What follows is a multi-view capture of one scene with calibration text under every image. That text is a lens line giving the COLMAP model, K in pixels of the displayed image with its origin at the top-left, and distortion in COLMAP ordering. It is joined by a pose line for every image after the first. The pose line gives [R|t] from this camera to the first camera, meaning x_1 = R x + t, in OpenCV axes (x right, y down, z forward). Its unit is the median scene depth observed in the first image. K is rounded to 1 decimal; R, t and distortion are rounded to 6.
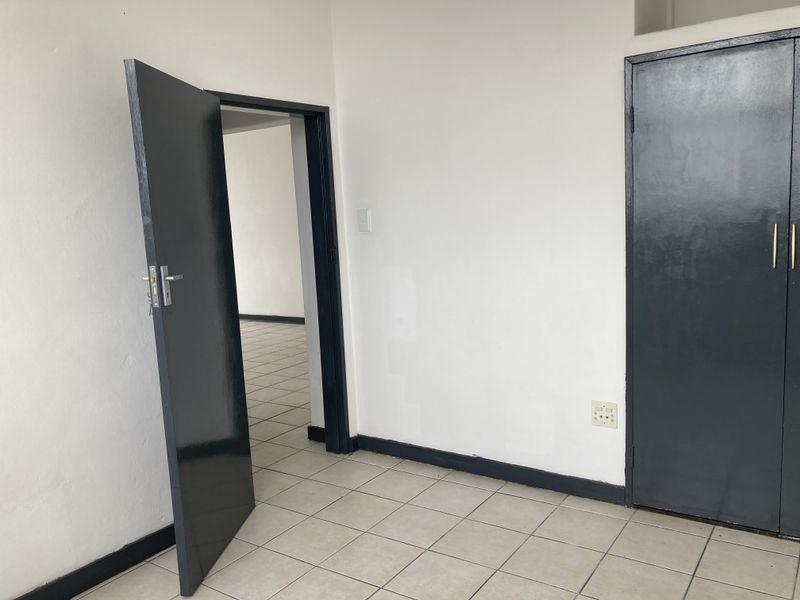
lens RADIAL K [[664.4, 0, 400.3], [0, 664.4, 308.9], [0, 0, 1]] dist [-0.003069, -0.002158]
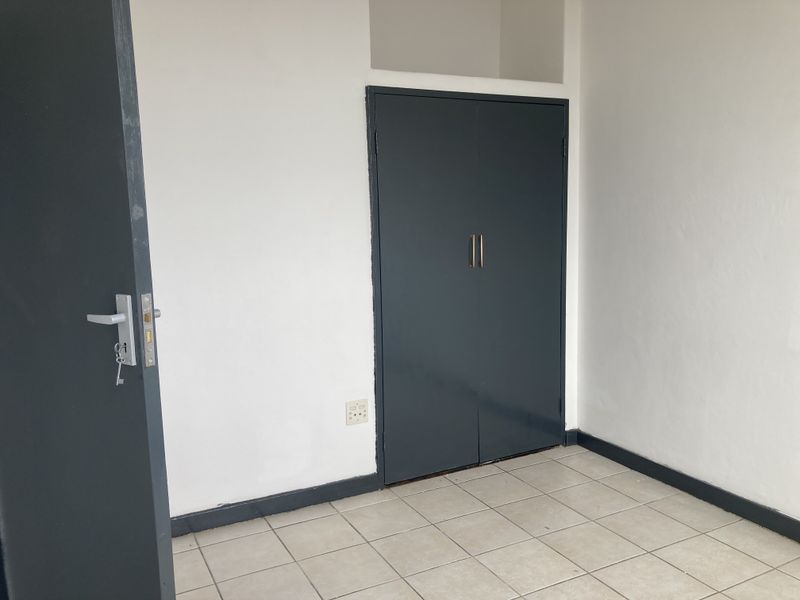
lens RADIAL K [[663.0, 0, 400.0], [0, 663.0, 300.0], [0, 0, 1]] dist [0.026235, 0.001999]
pose [[0.474011, -0.080497, 0.876832, -0.586985], [0.131760, 0.991085, 0.019757, -0.032426], [-0.870605, 0.106166, 0.480391, 0.408248]]
